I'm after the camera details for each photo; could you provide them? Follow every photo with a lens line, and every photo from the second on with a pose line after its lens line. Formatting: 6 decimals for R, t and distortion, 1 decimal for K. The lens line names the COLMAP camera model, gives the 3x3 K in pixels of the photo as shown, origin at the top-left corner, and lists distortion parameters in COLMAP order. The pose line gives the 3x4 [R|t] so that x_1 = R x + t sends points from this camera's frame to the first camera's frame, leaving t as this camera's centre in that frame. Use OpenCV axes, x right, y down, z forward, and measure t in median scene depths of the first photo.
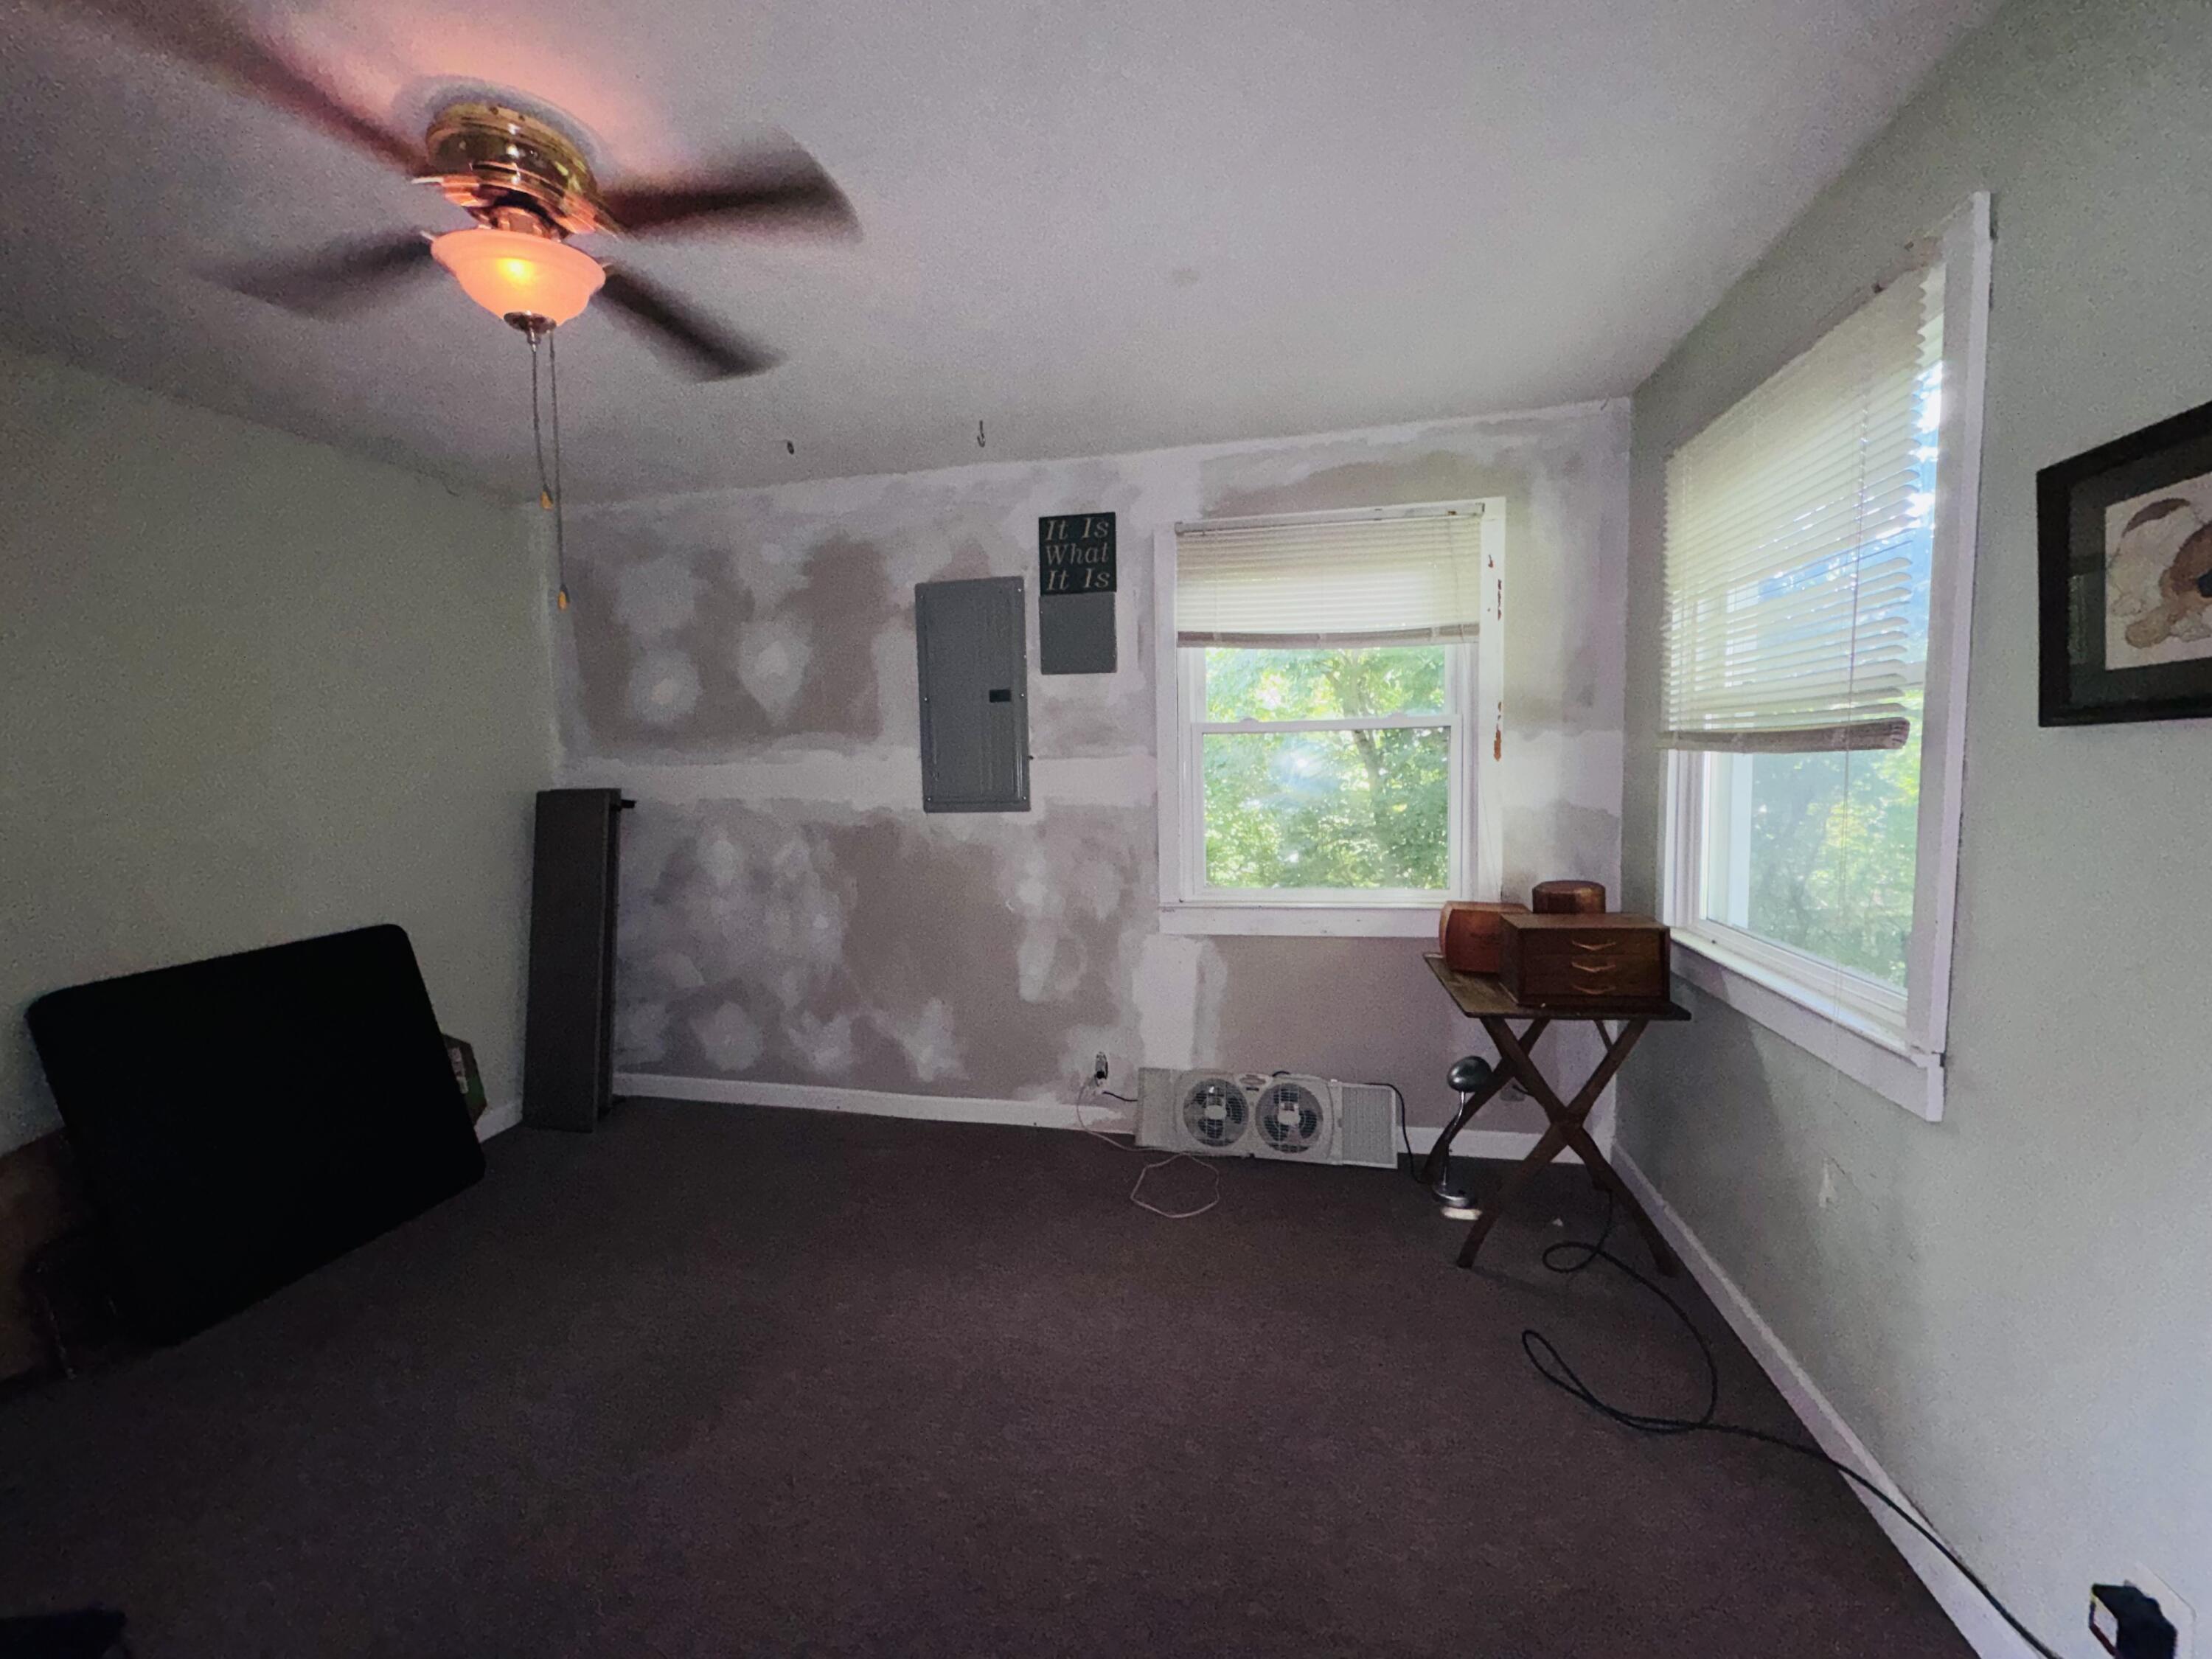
lens RADIAL K [[892.1, 0, 1107.4], [0, 892.1, 826.2], [0, 0, 1]] dist [0.003002, -0.000650]
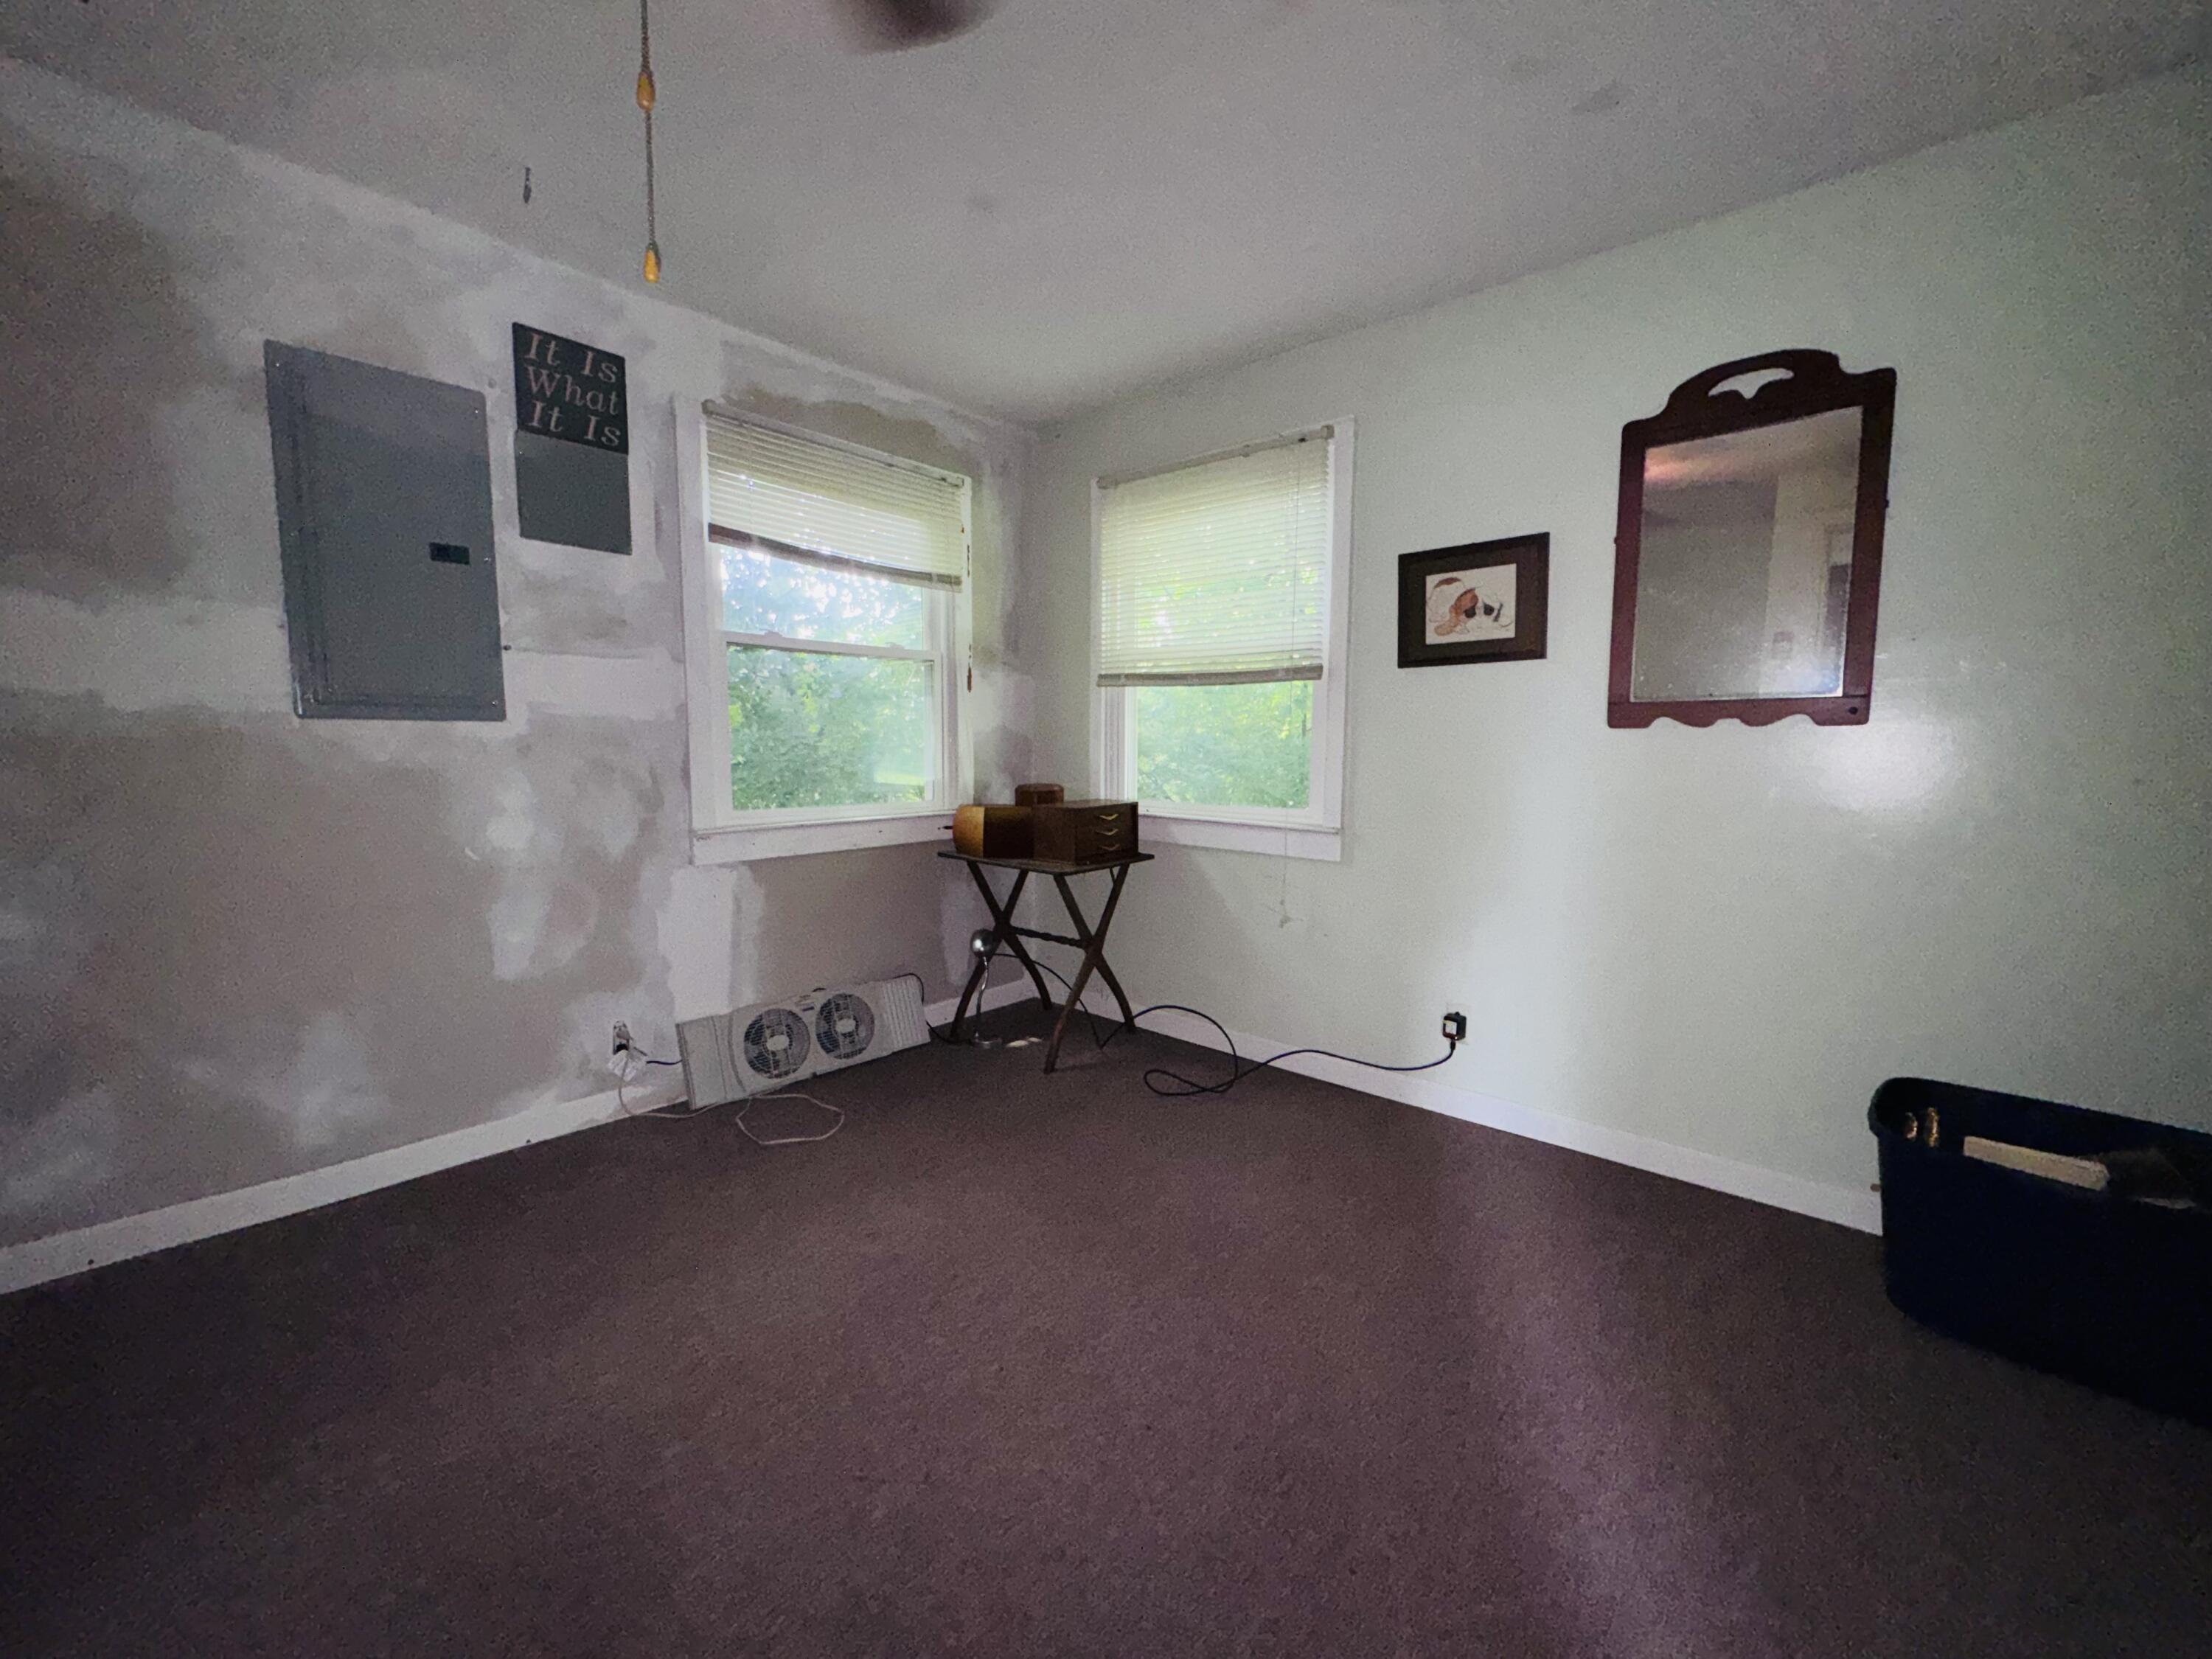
lens RADIAL K [[892.1, 0, 1108.4], [0, 892.1, 823.7], [0, 0, 1]] dist [0.003002, -0.000650]
pose [[0.481101, -0.054929, 0.874943, -0.518433], [0.044163, 0.998286, 0.038388, 0.064100], [-0.875552, 0.020172, 0.482702, 0.220662]]
